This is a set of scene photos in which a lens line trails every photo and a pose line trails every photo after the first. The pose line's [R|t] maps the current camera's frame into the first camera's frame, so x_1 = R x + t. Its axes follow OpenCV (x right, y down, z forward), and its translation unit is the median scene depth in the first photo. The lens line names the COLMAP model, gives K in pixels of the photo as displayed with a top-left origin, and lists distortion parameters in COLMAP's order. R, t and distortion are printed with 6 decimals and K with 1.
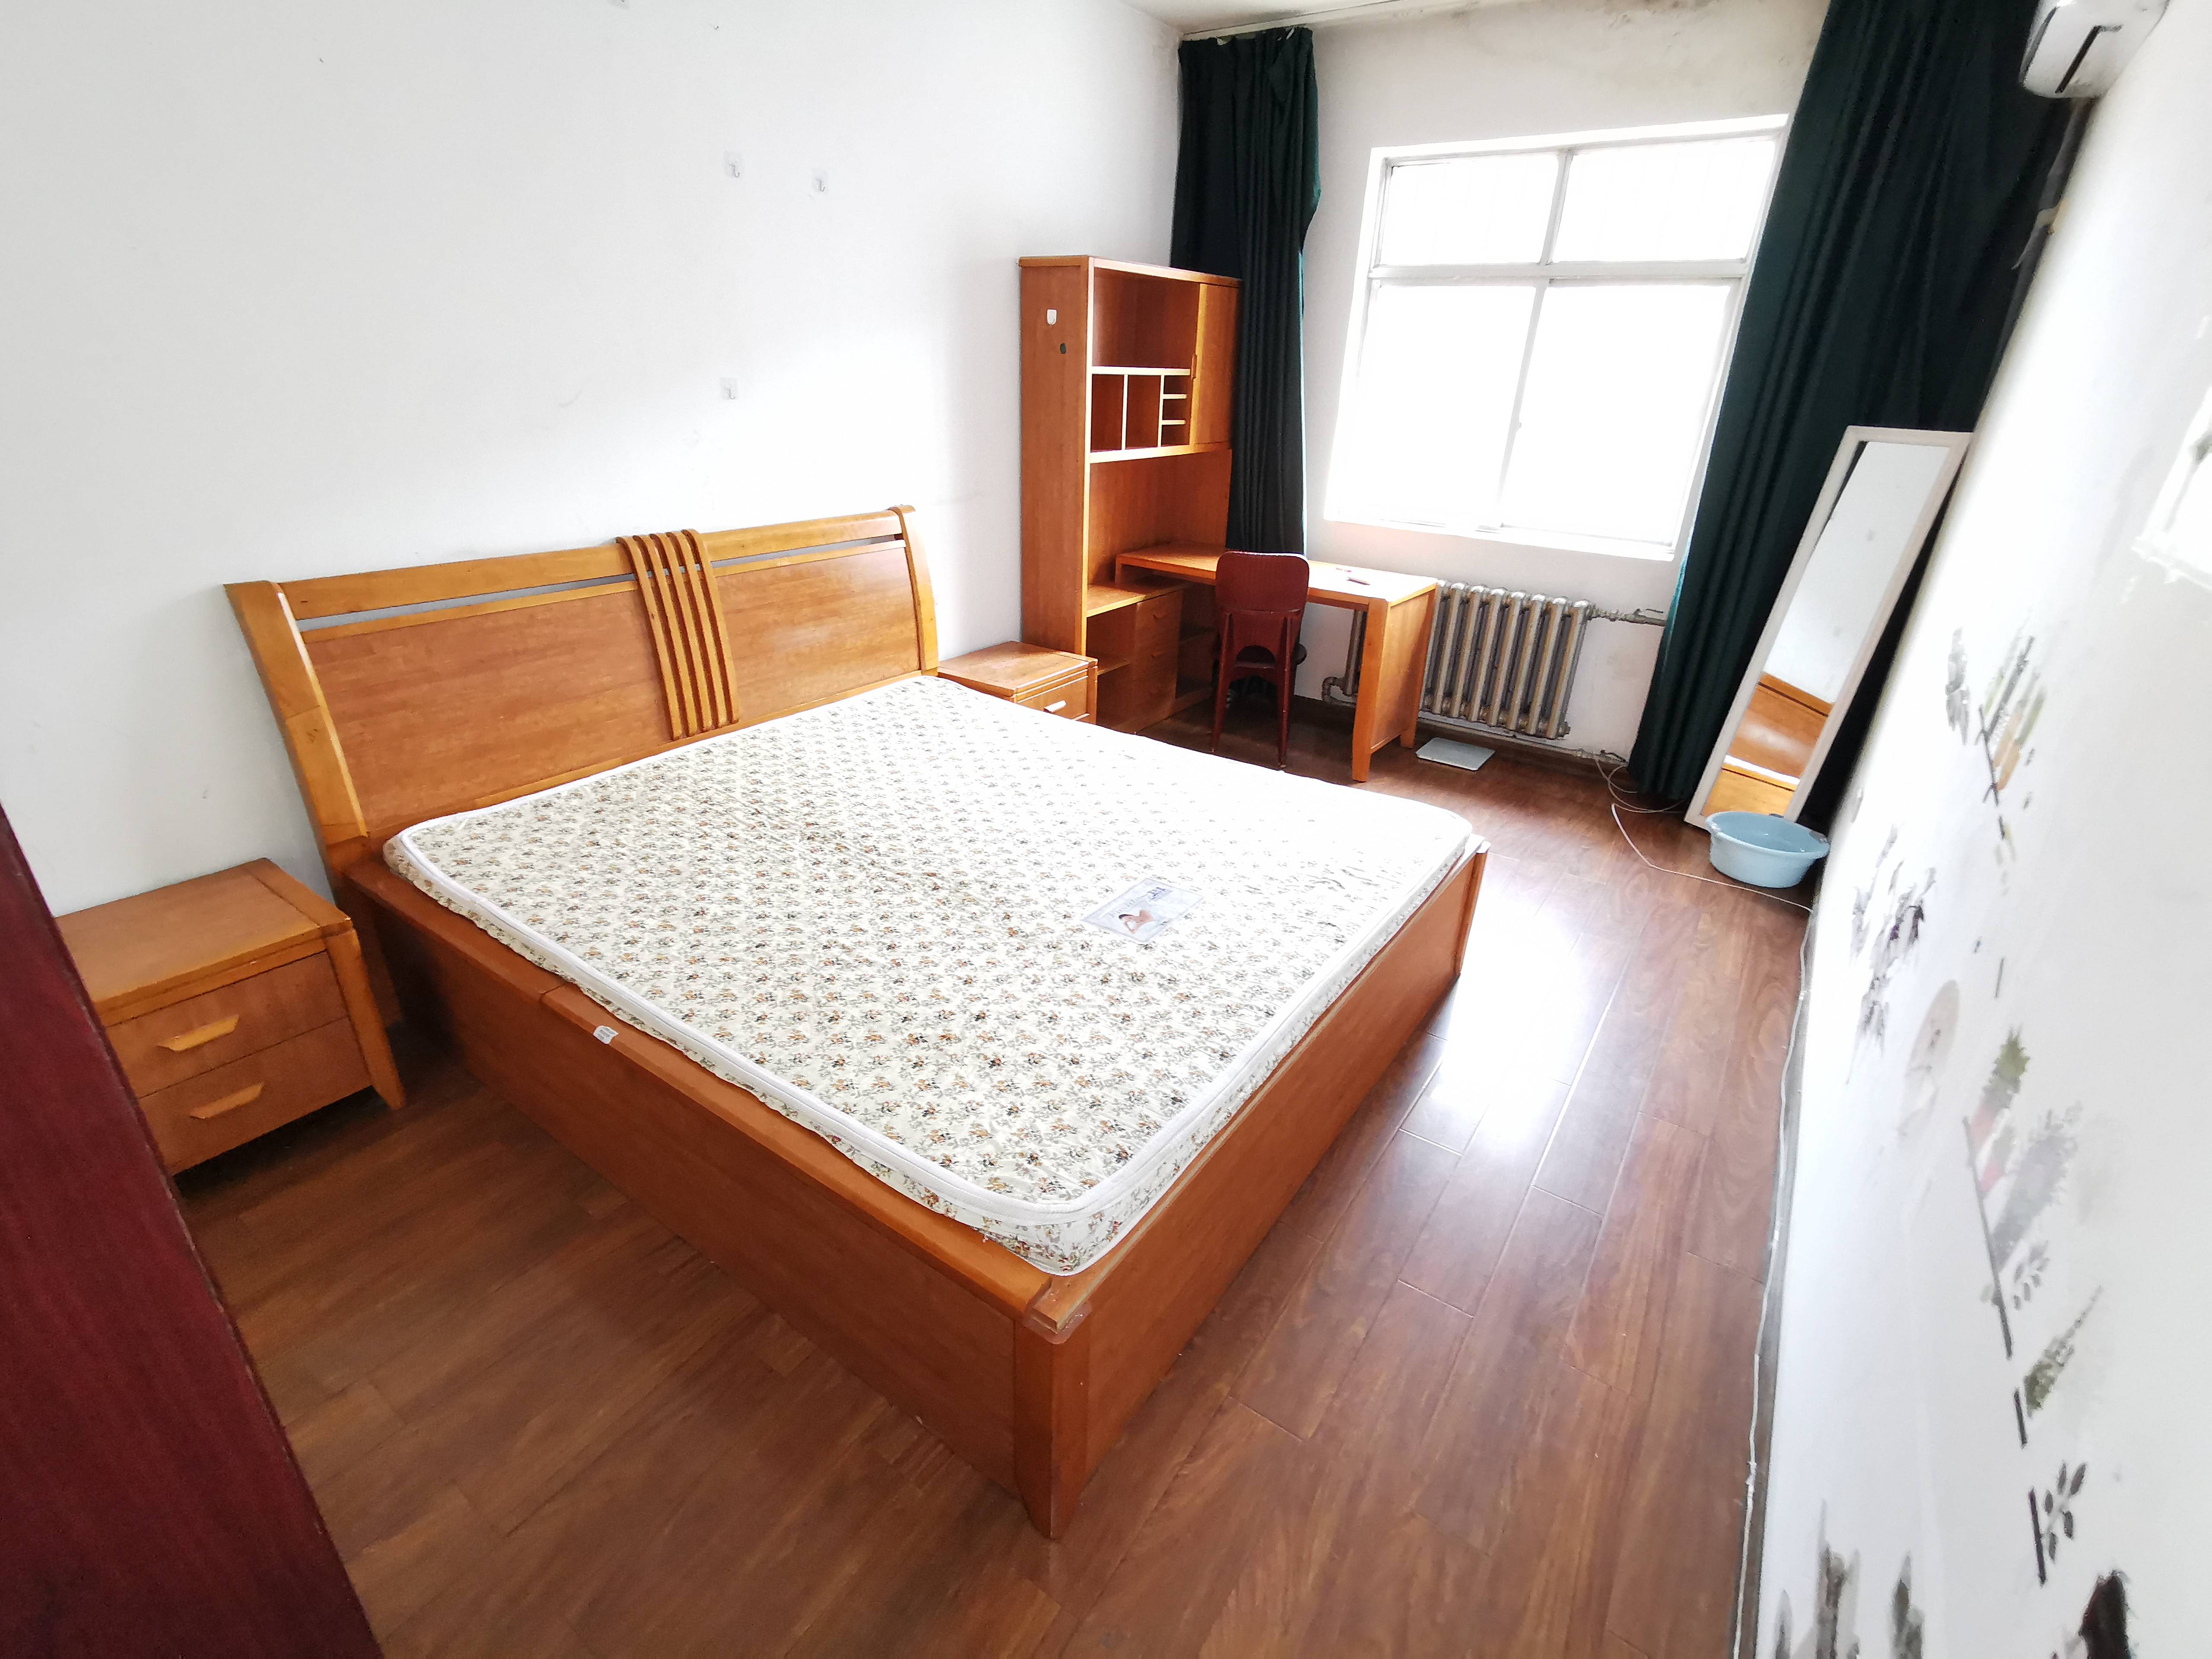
lens RADIAL K [[1021.4, 0, 1104.8], [0, 1021.4, 820.8], [0, 0, 1]] dist [0.002742, 0.002418]
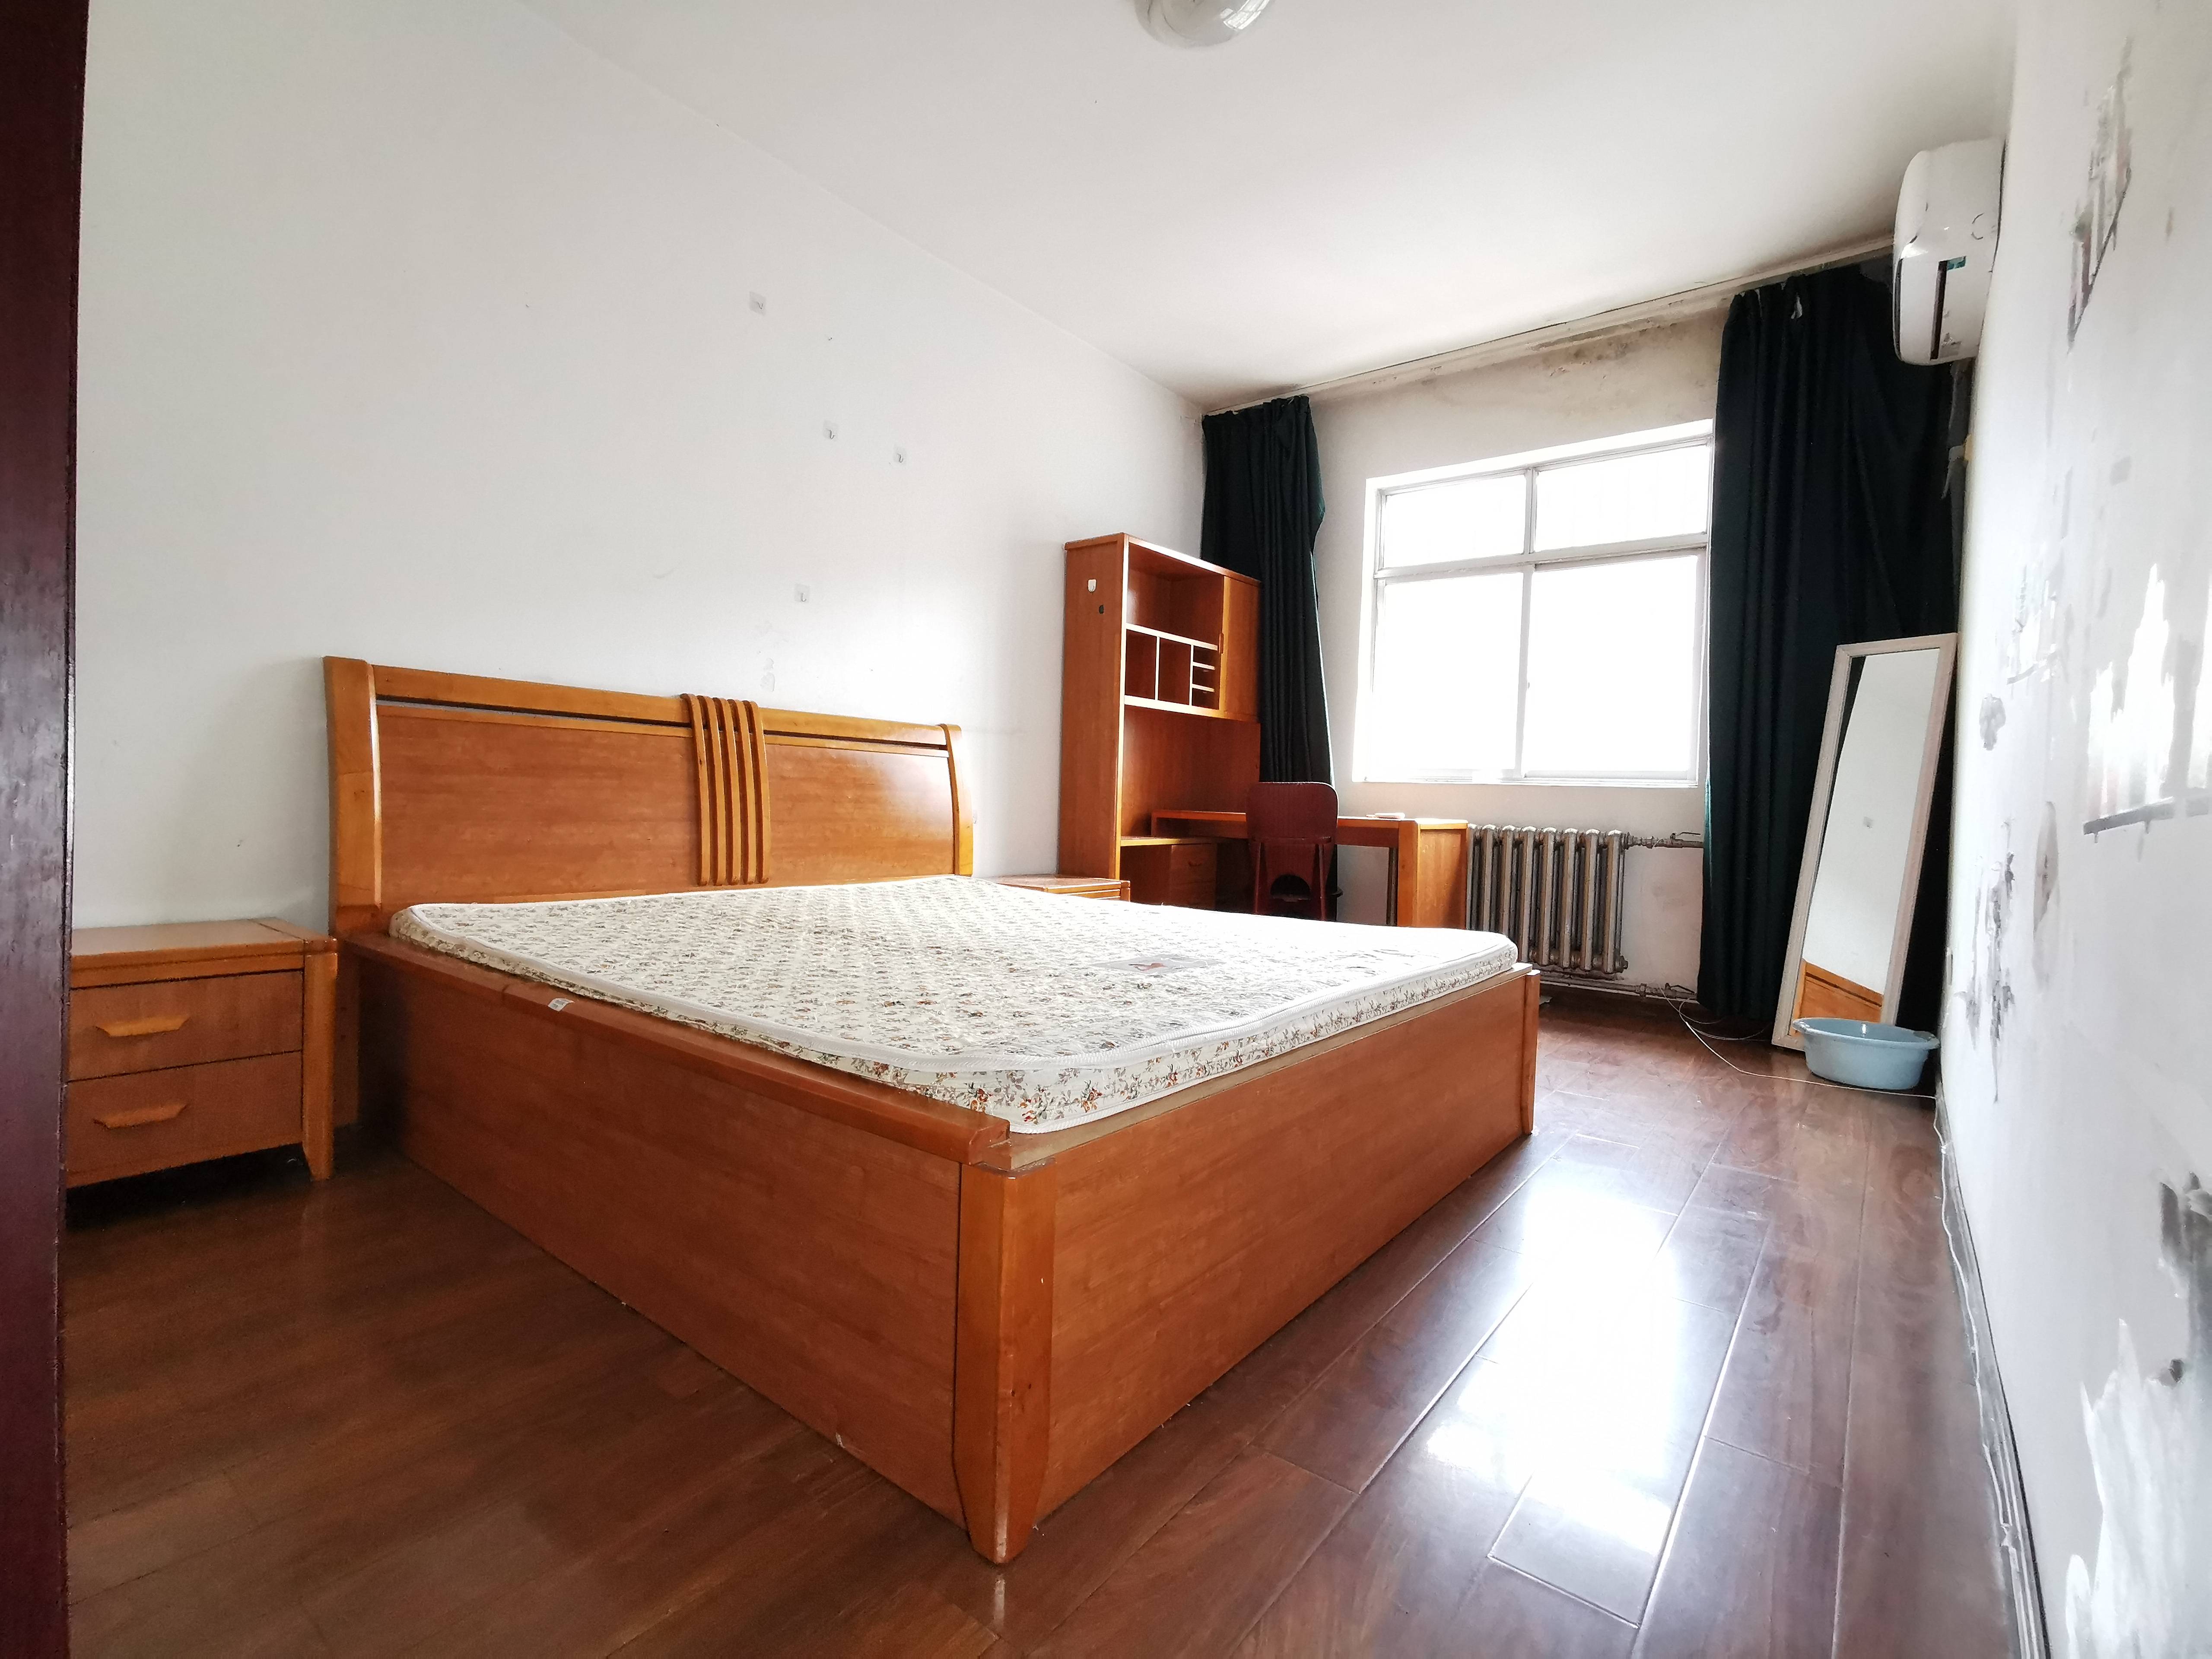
lens RADIAL K [[1021.4, 0, 1103.5], [0, 1021.4, 821.5], [0, 0, 1]] dist [0.002742, 0.002418]
pose [[0.998388, -0.000835, -0.056758, 0.027203], [-0.021732, 0.918086, -0.395785, 0.215603], [0.052439, 0.396381, 0.916587, 0.061378]]
